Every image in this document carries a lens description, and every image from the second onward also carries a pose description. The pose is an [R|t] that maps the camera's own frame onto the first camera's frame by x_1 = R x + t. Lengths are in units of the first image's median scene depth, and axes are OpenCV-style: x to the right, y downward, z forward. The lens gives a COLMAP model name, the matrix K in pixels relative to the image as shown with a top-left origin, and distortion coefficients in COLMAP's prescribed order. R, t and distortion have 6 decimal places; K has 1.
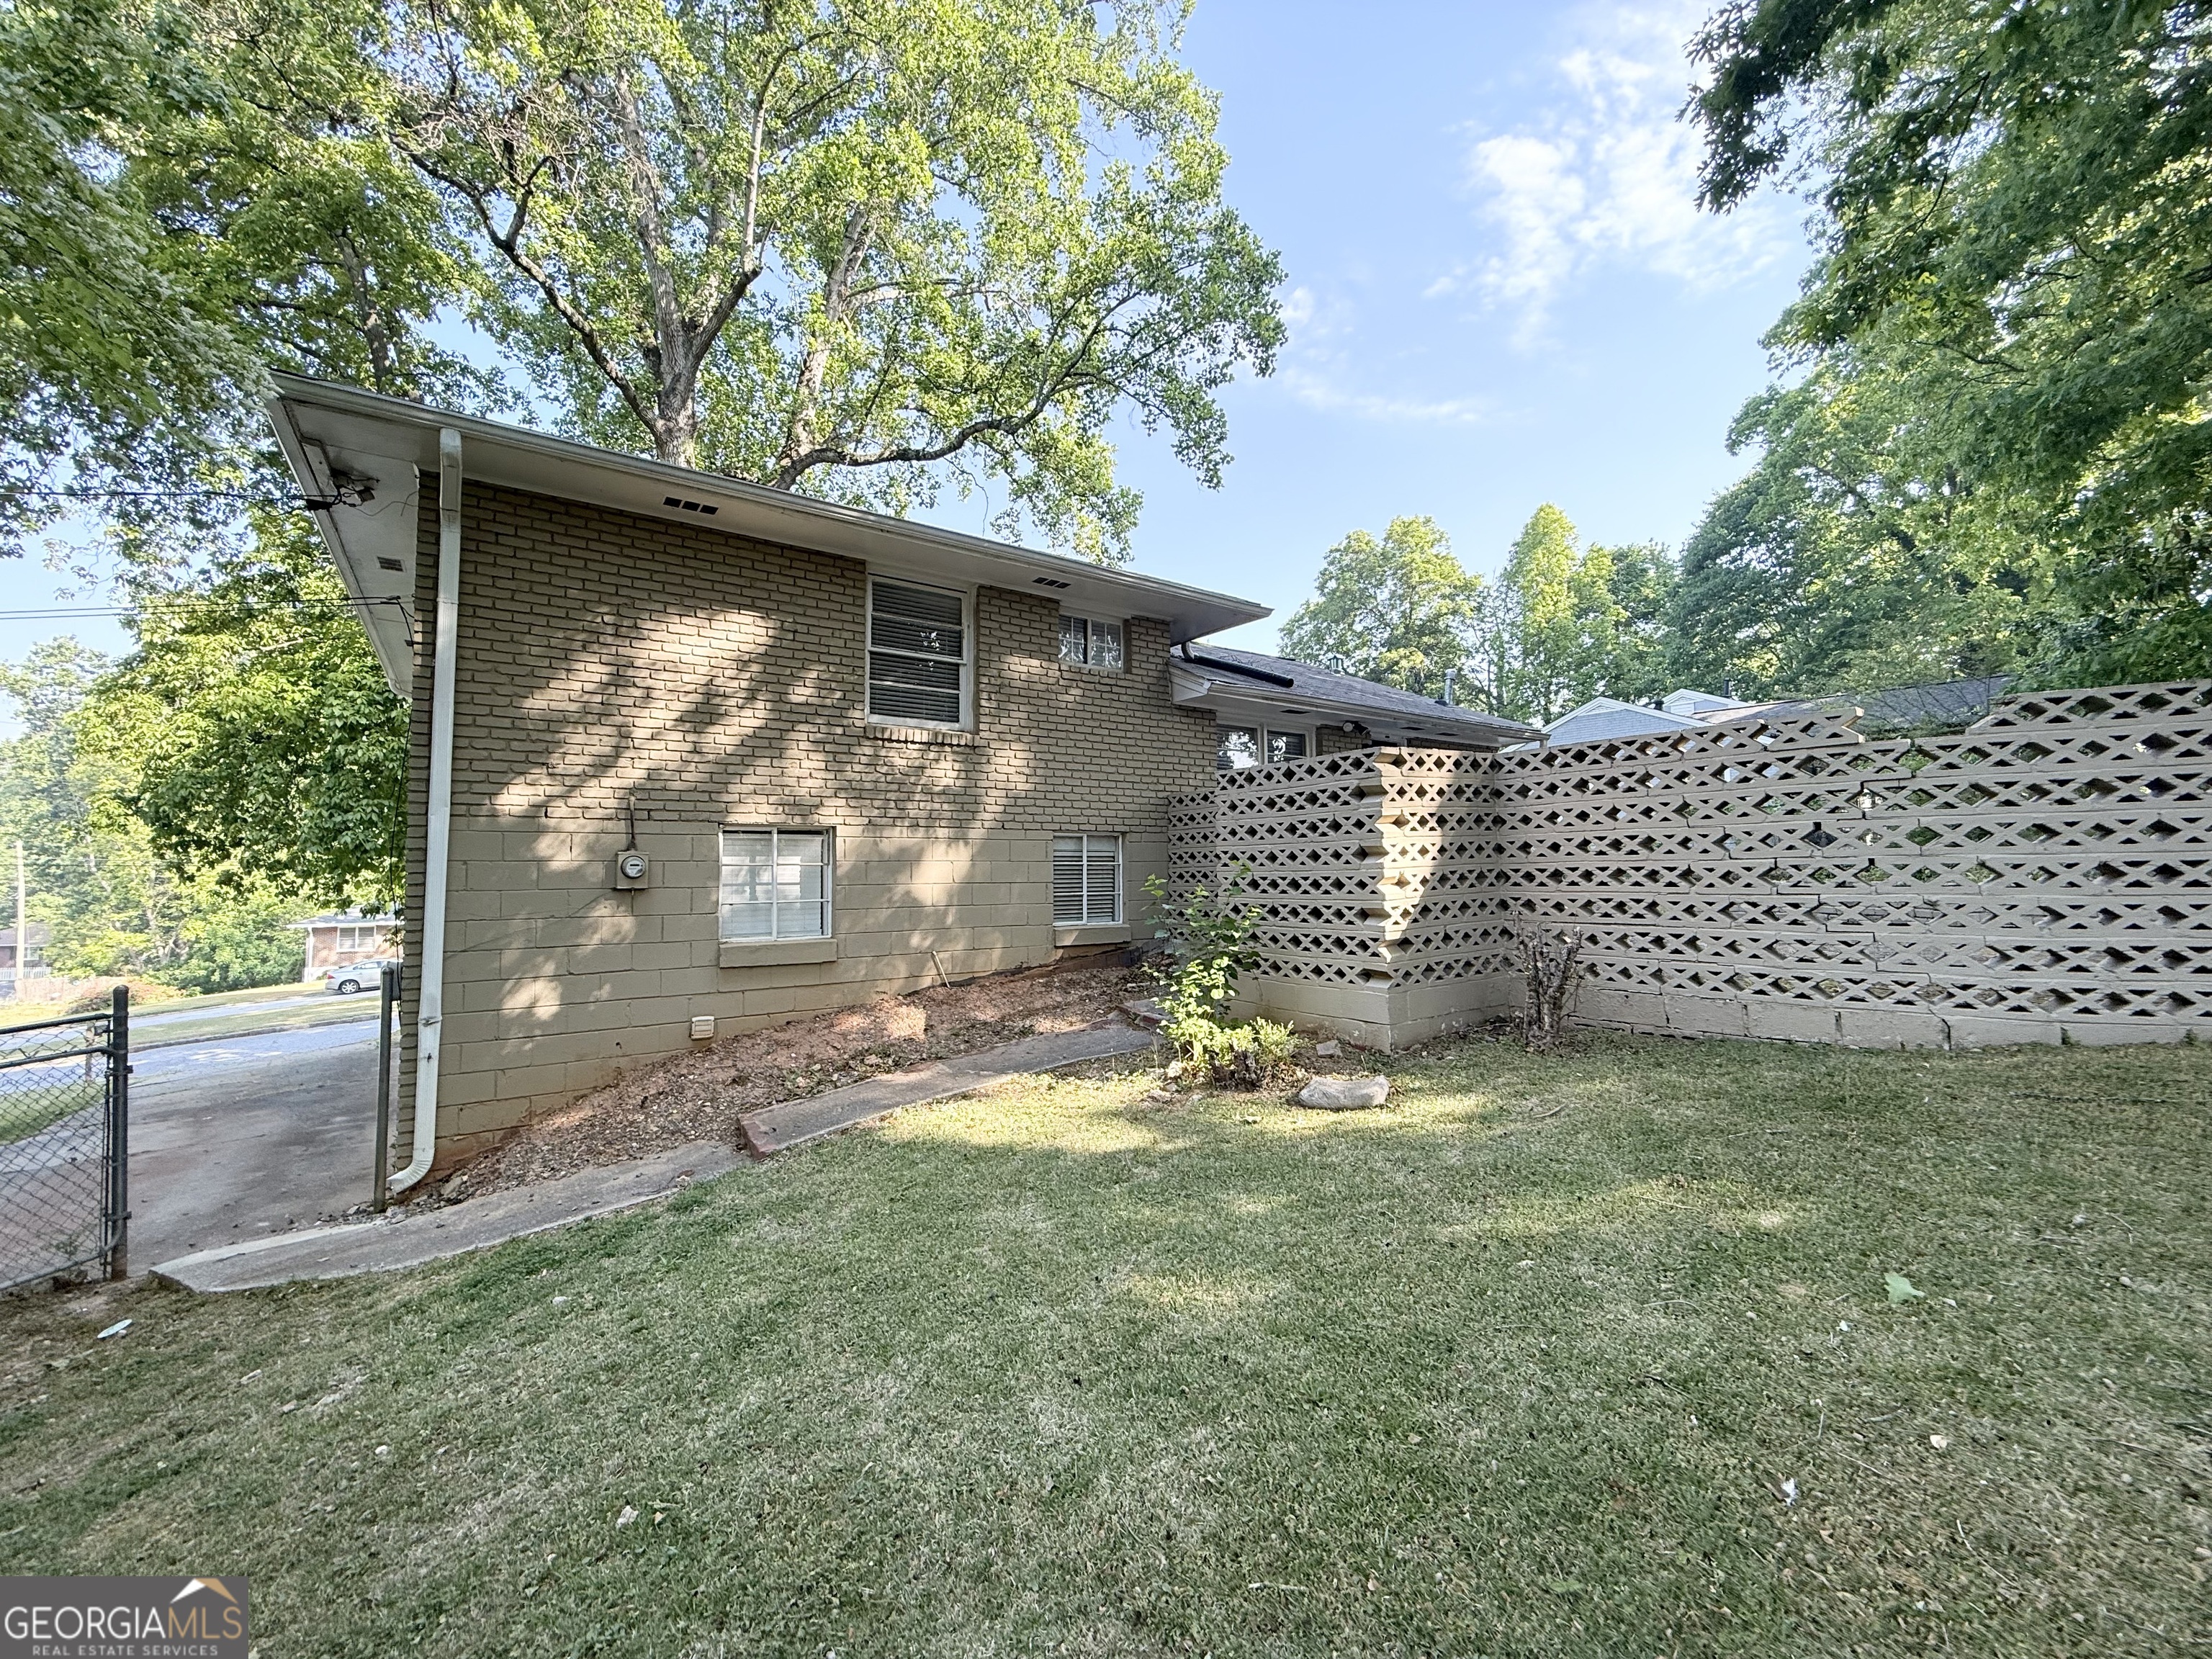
lens RADIAL K [[880.9, 0, 1099.9], [0, 880.9, 824.3], [0, 0, 1]] dist [0.000544, 0.000034]
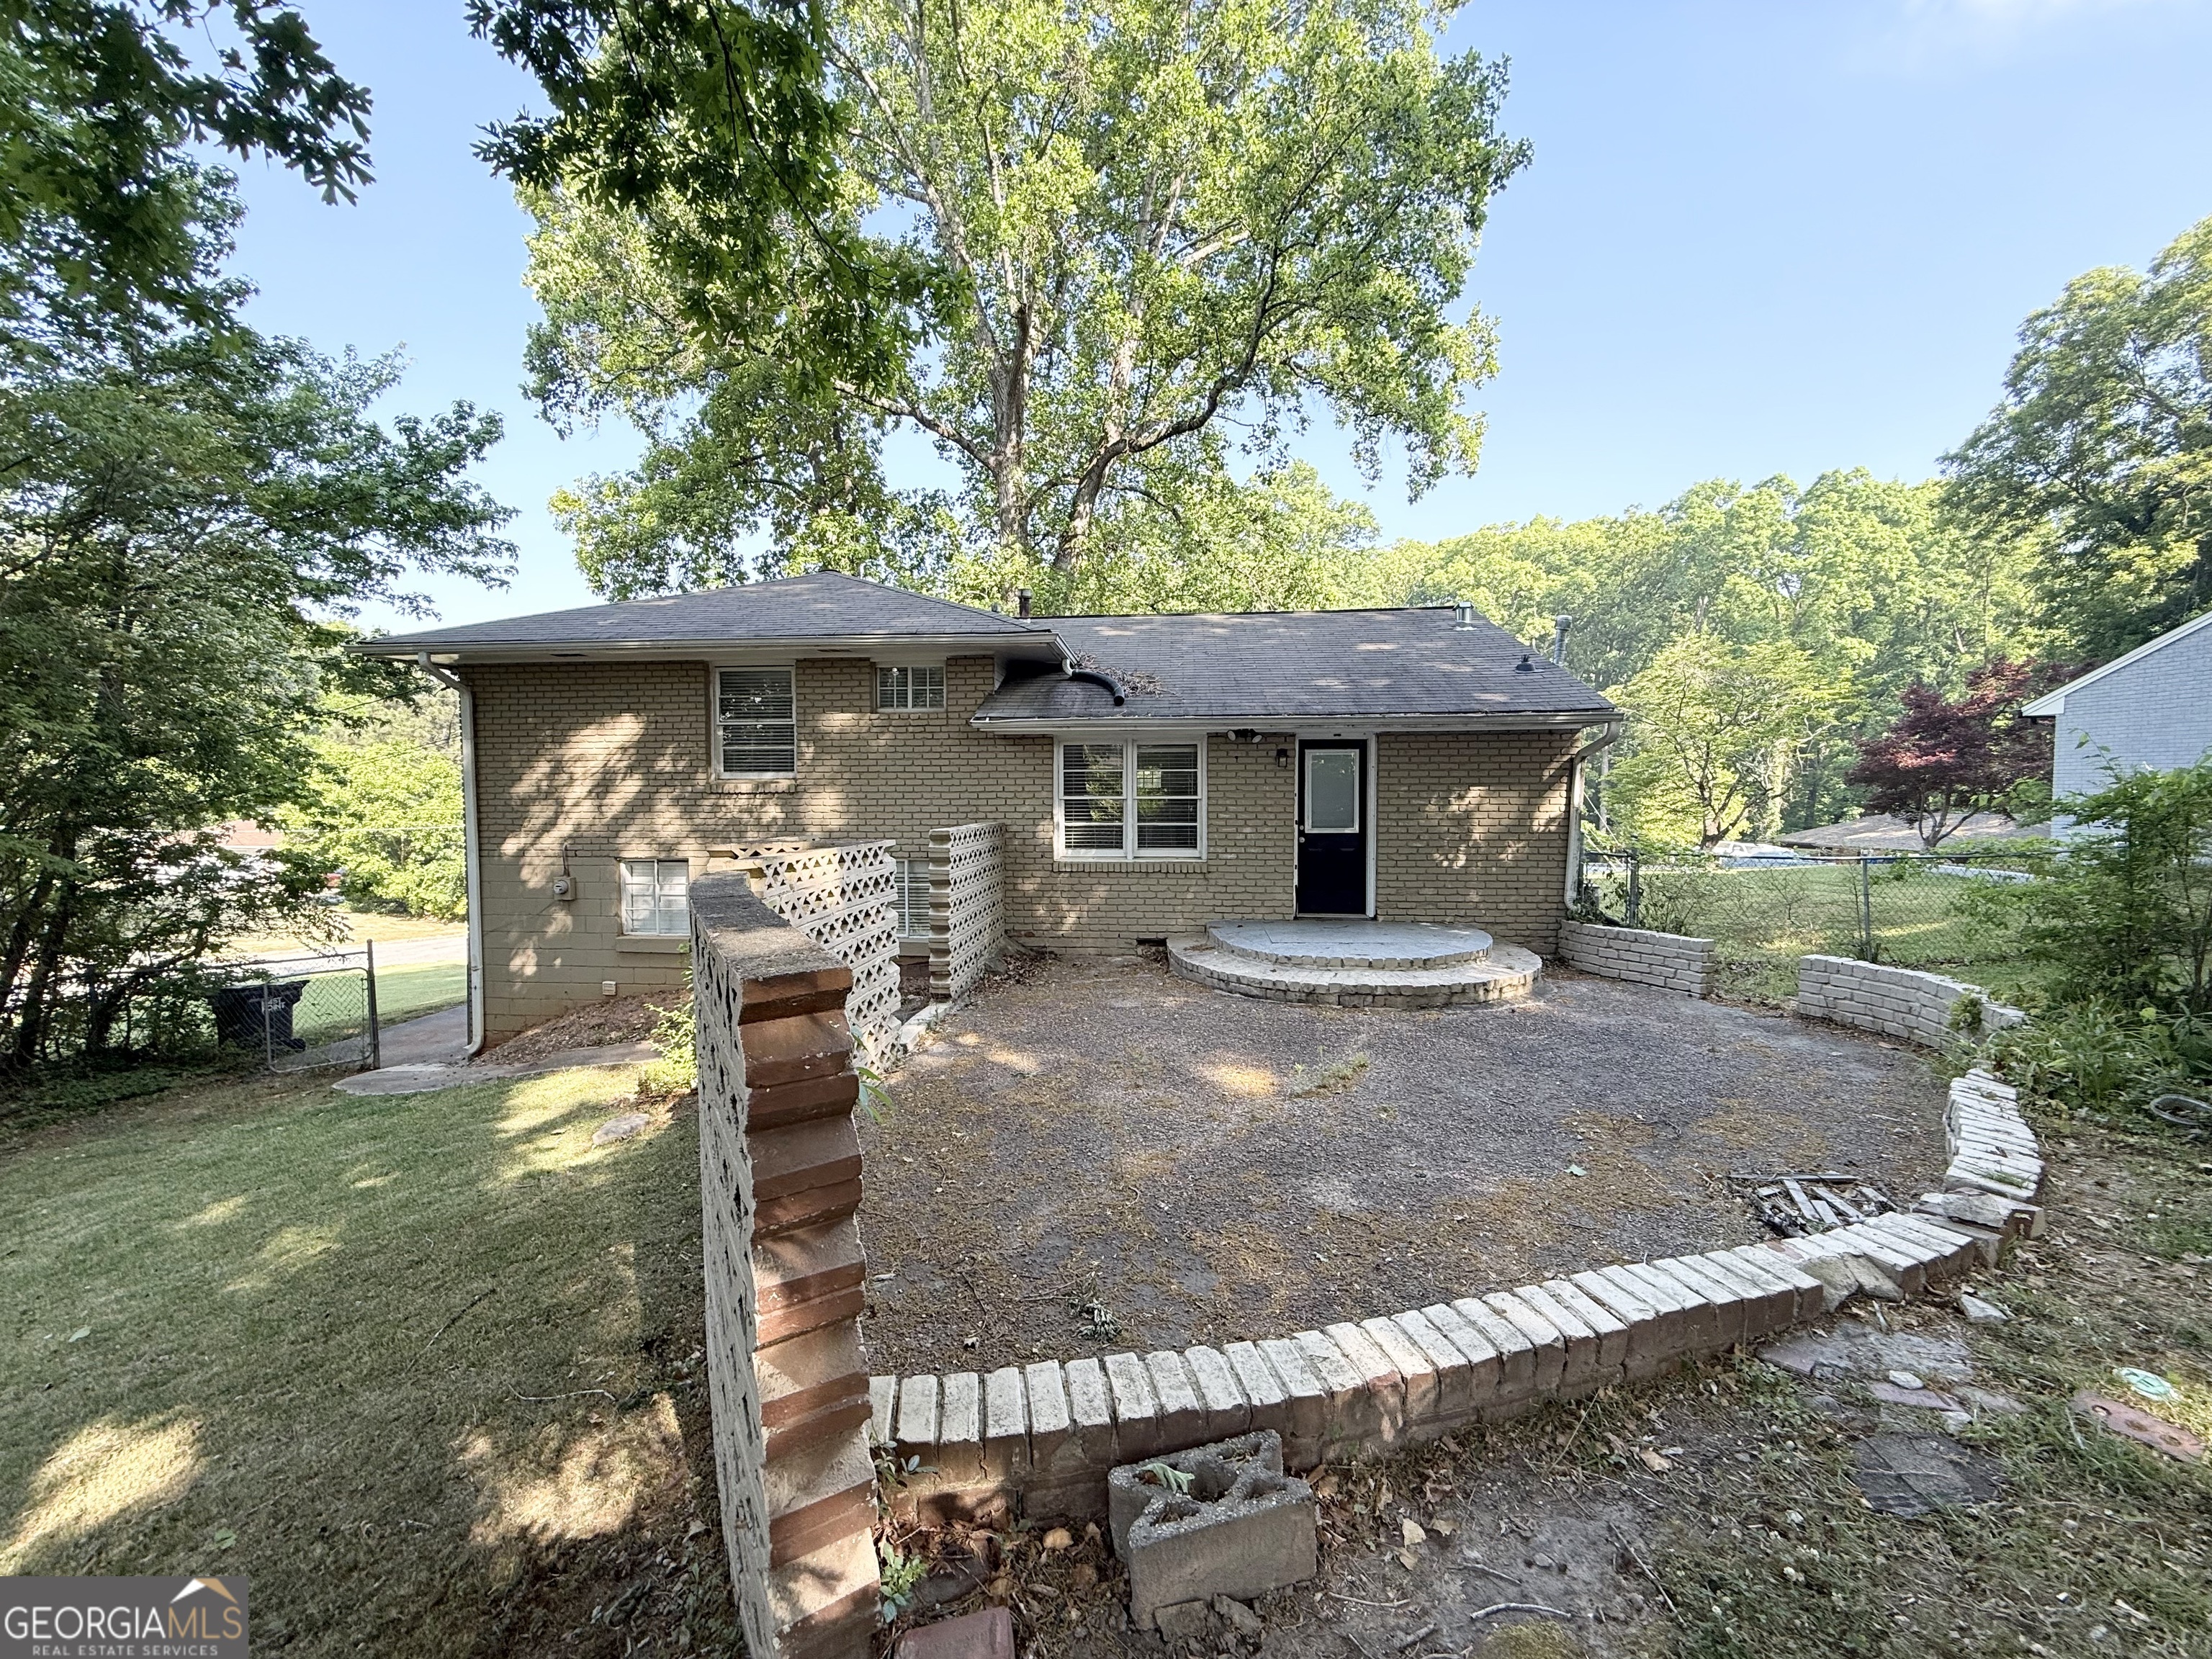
lens RADIAL K [[880.9, 0, 1099.9], [0, 880.9, 824.3], [0, 0, 1]] dist [0.000544, 0.000034]
pose [[0.772700, 0.025687, -0.634252, 1.138188], [0.035000, 0.995937, 0.082974, -0.150465], [0.633806, -0.086313, 0.768661, 0.349980]]
